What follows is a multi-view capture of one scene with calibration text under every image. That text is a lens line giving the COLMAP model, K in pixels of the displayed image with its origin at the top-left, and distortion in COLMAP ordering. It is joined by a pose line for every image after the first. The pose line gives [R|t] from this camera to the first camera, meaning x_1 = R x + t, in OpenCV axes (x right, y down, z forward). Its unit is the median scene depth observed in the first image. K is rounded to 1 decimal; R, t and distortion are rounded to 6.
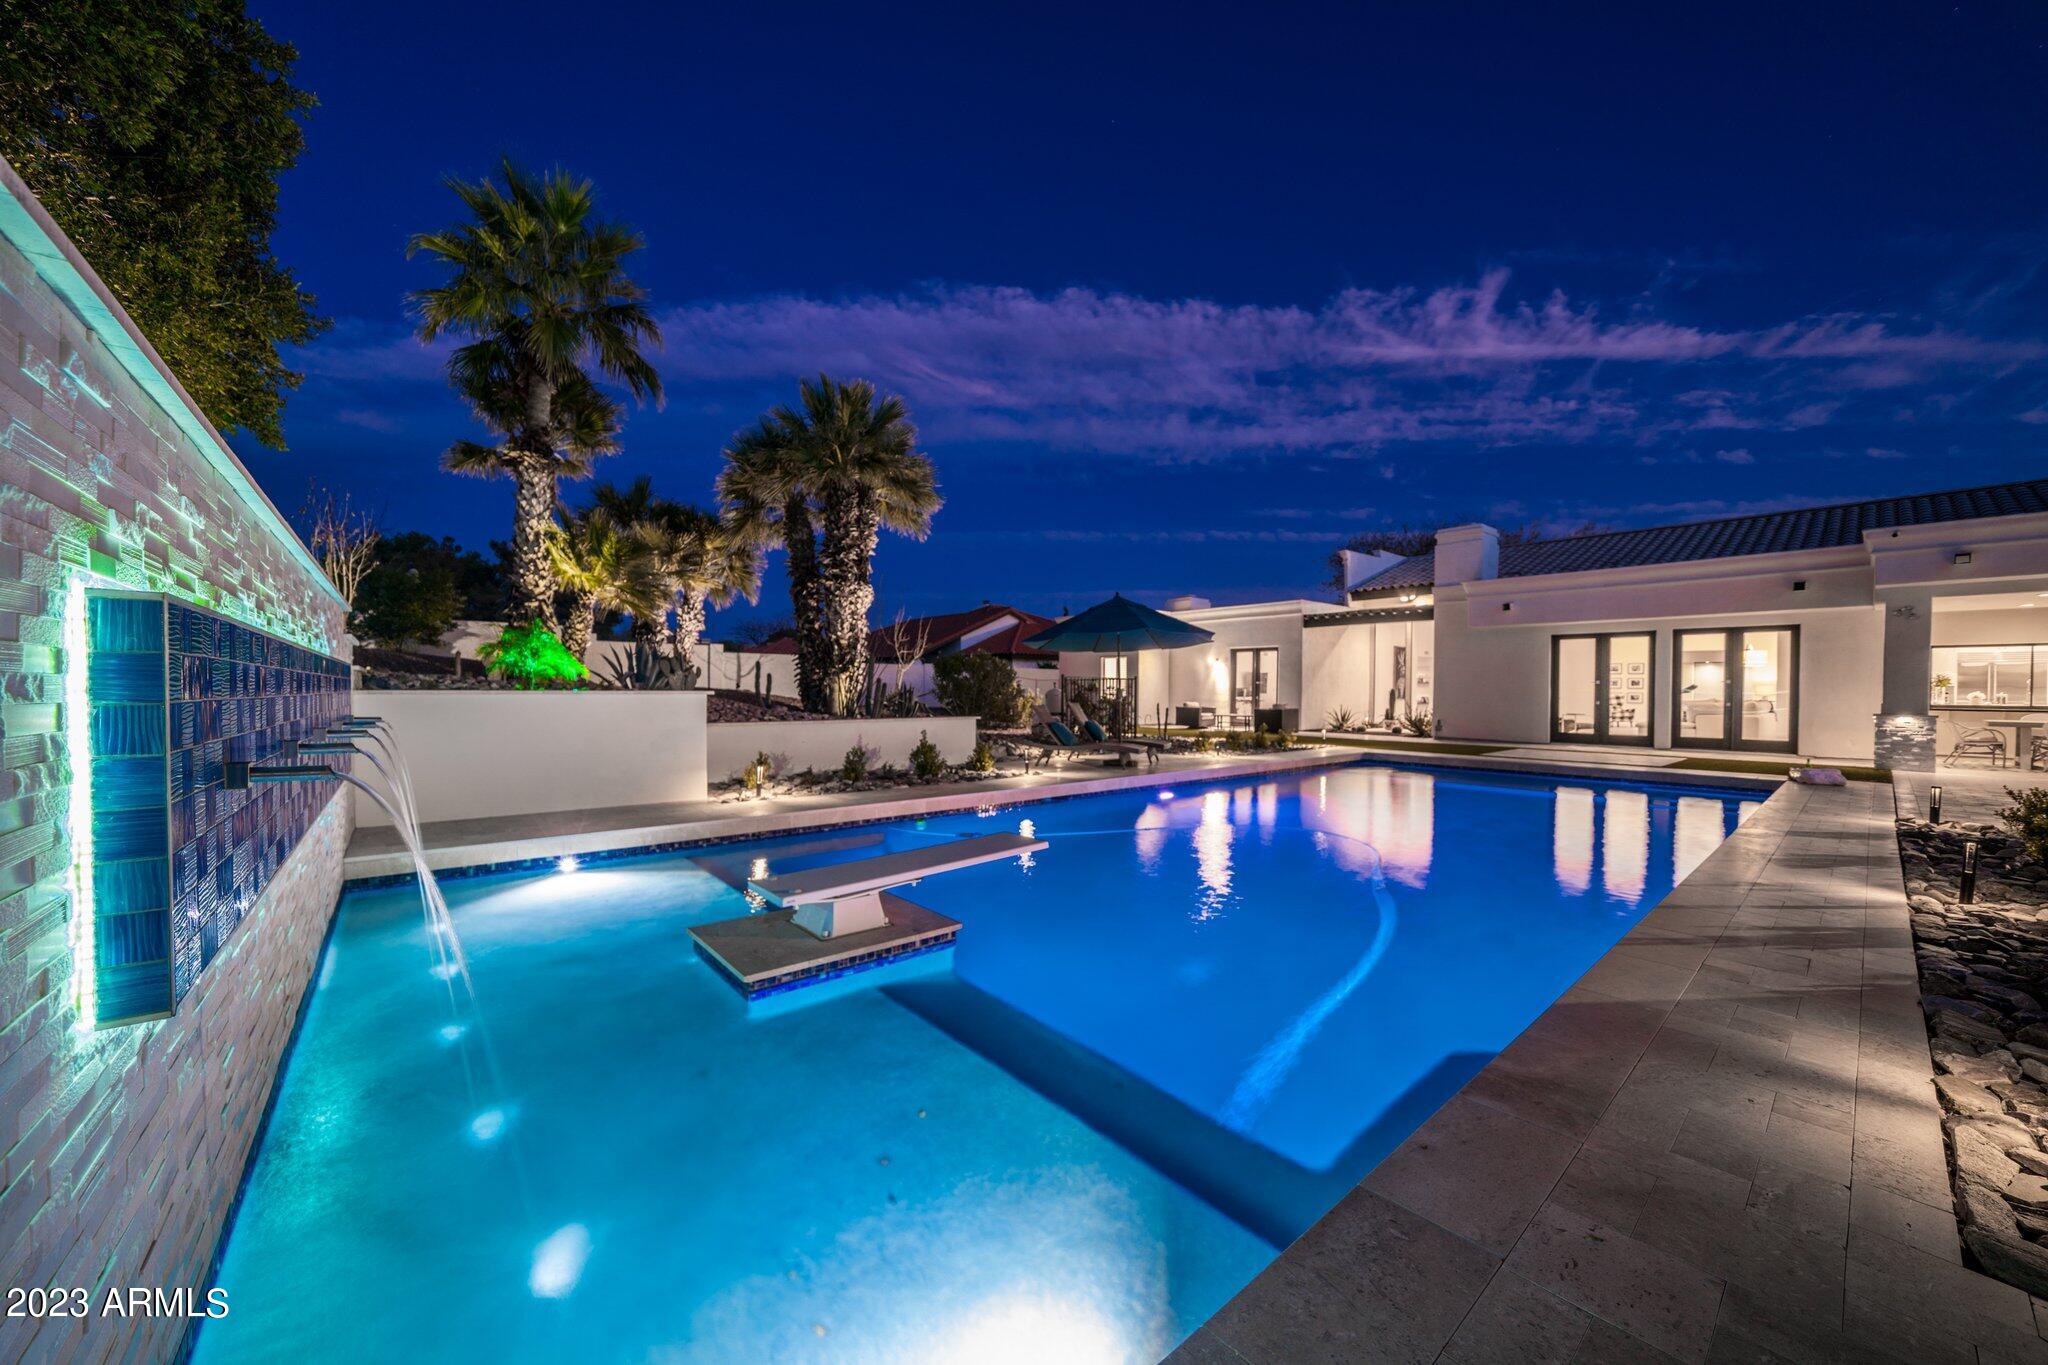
lens RADIAL K [[760.8, 0, 1024.0], [0, 760.8, 682.5], [0, 0, 1]] dist [-0.000716, -0.000052]
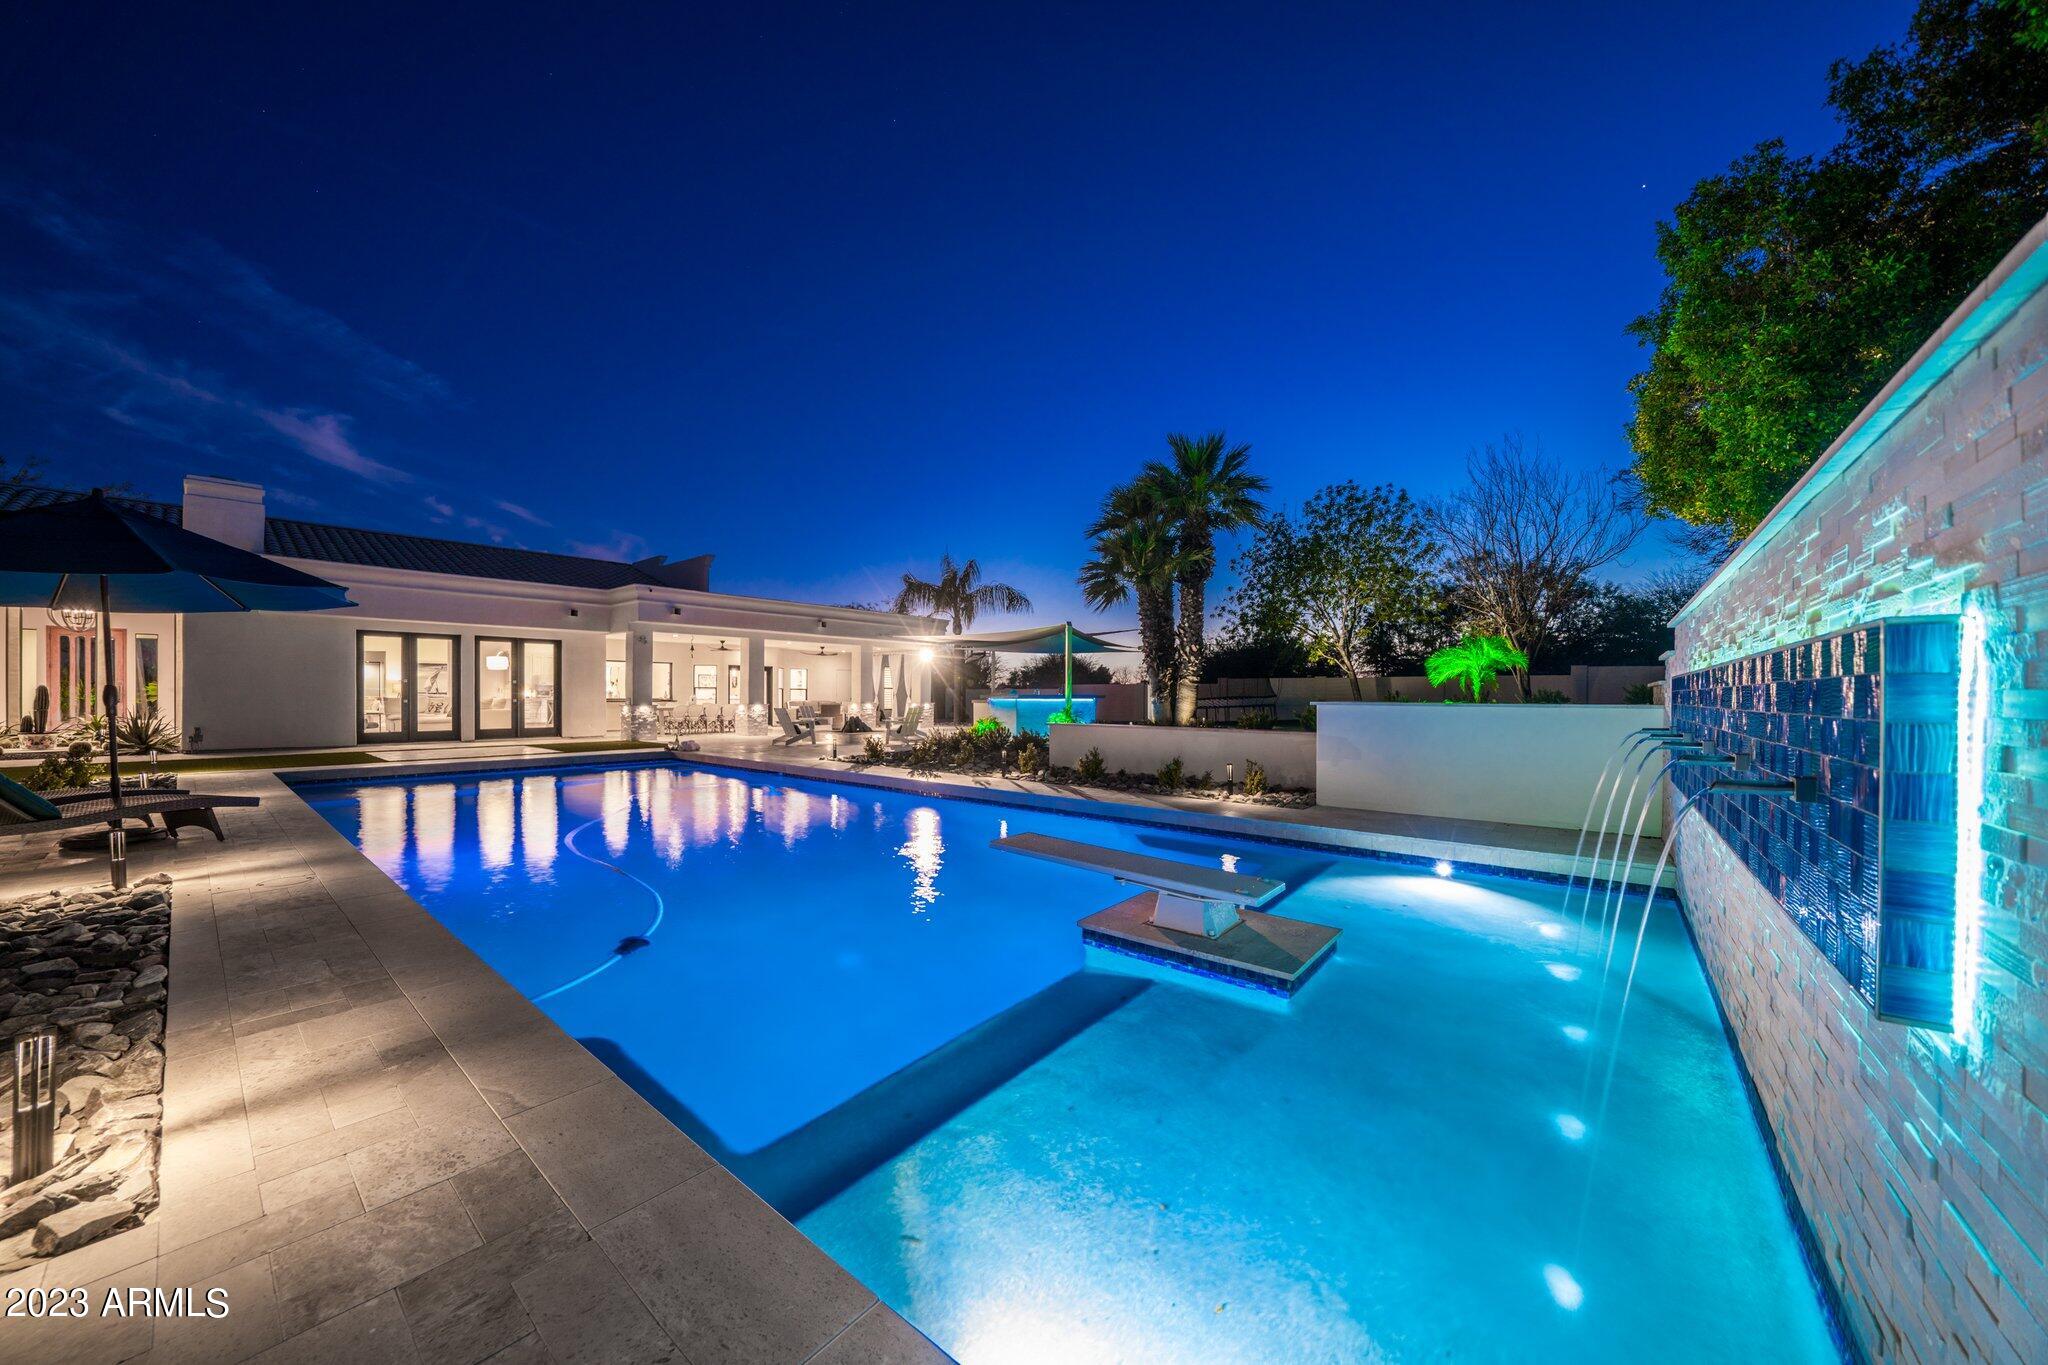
lens RADIAL K [[691.7, 0, 1024.0], [0, 691.7, 682.5], [0, 0, 1]] dist [-0.000621, -0.000028]
pose [[-0.191120, 0.010085, 0.981515, -0.303547], [-0.012693, 0.999838, -0.012745, 0.003363], [-0.981485, -0.014895, -0.190961, 0.372537]]
